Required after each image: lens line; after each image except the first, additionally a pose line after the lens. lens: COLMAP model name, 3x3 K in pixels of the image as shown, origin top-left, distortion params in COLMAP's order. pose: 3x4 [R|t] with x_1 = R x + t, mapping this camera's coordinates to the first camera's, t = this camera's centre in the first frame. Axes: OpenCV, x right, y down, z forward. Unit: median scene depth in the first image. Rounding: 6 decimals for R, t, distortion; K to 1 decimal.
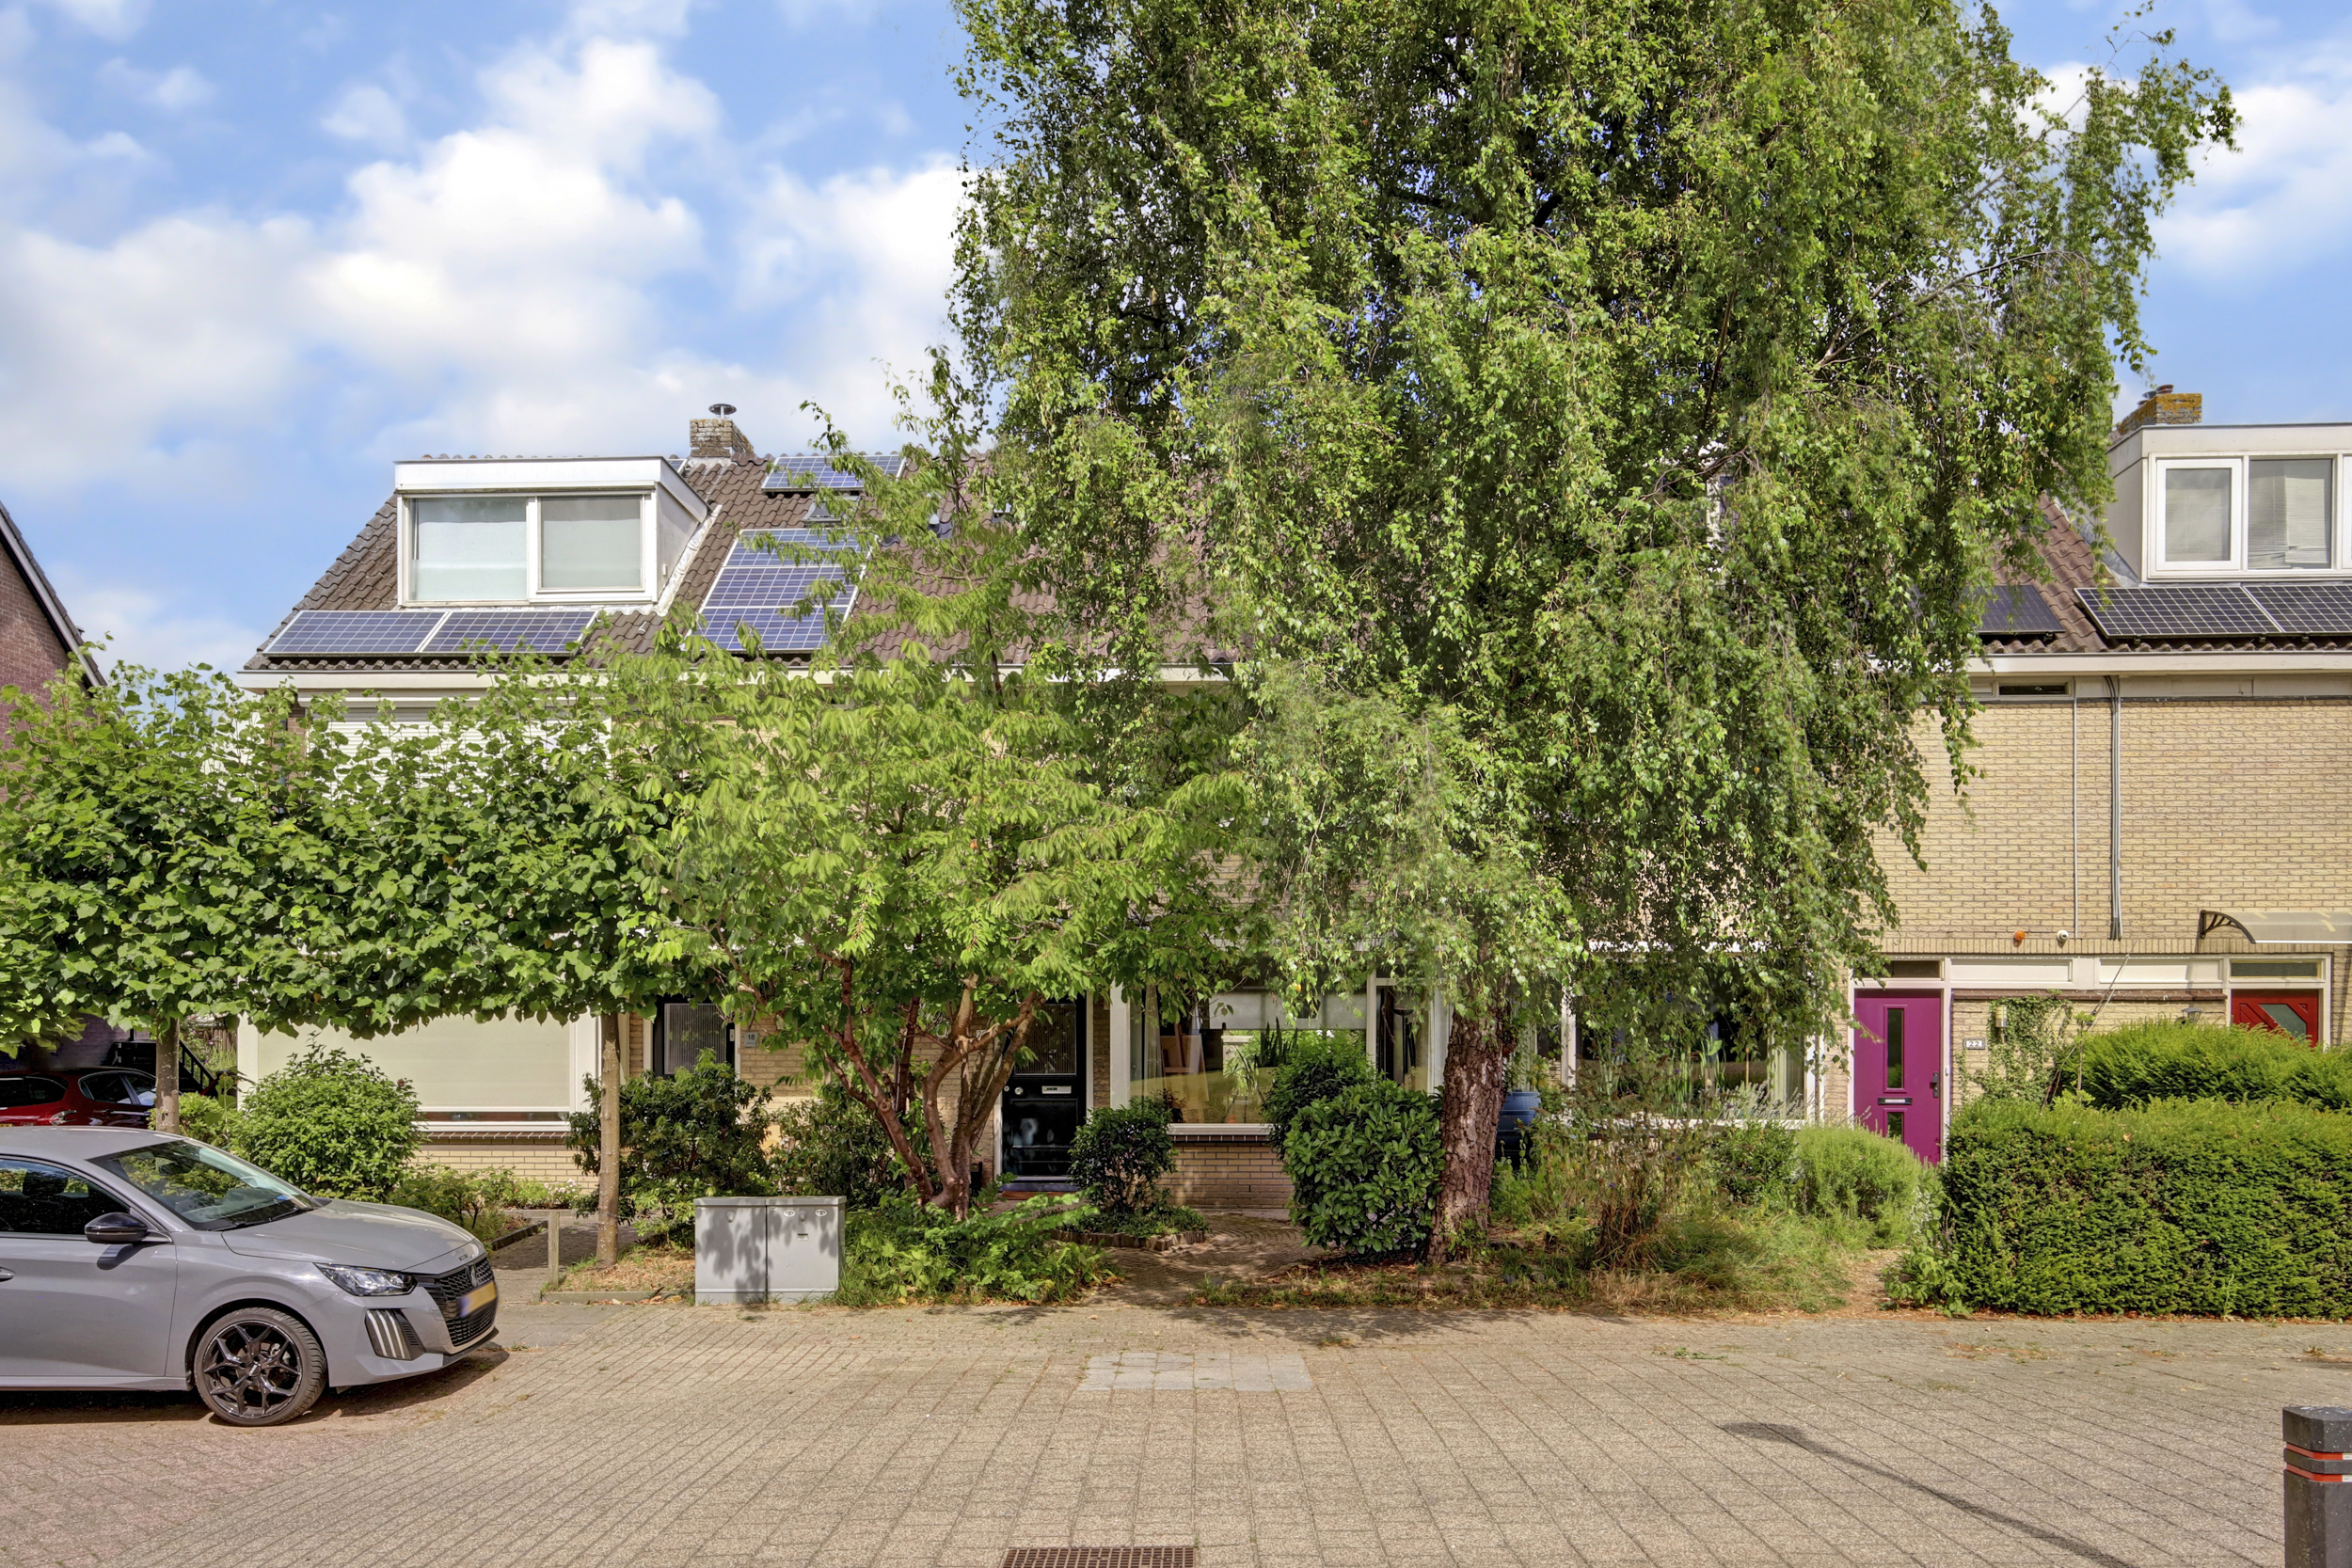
lens RADIAL K [[1905.3, 0, 1159.5], [0, 1905.3, 775.4], [0, 0, 1]] dist [0.012307, 0.009747]
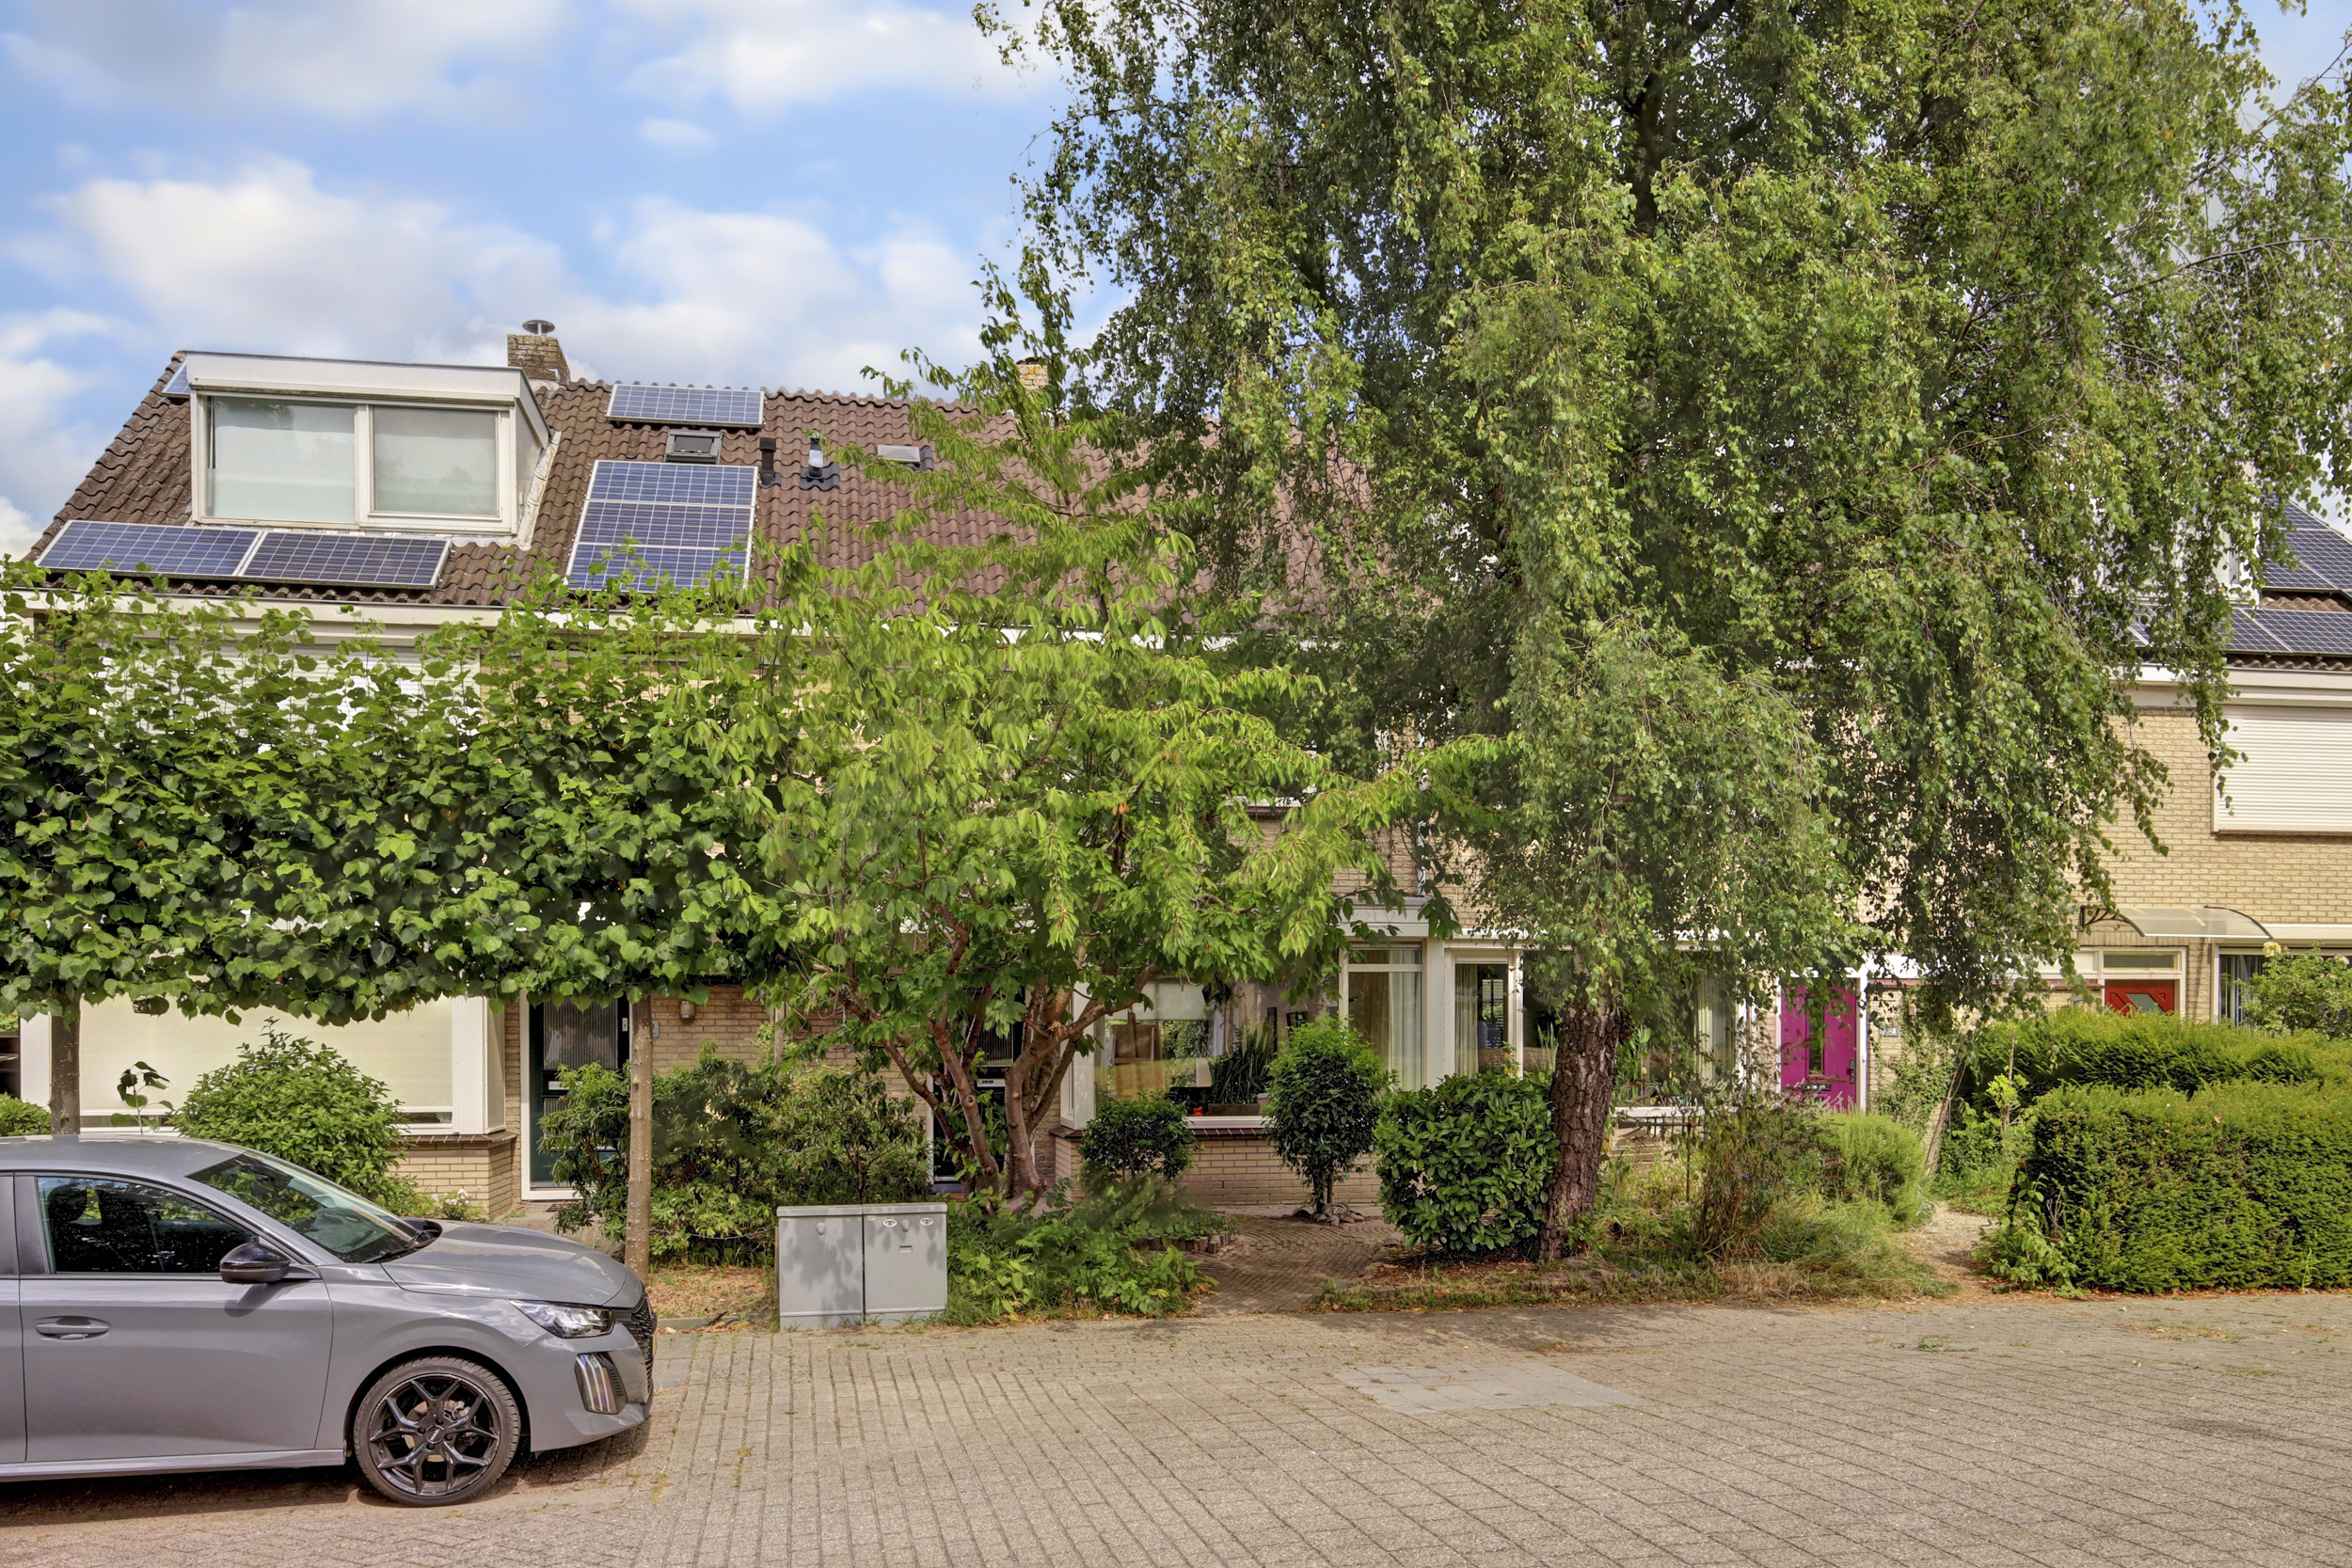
lens RADIAL K [[1905.3, 0, 1193.3], [0, 1905.3, 794.1], [0, 0, 1]] dist [0.012307, 0.009747]
pose [[0.974183, 0.026621, 0.224184, -0.259617], [-0.029529, 0.999518, 0.009625, 0.019479], [-0.223820, -0.015996, 0.974499, 0.115653]]
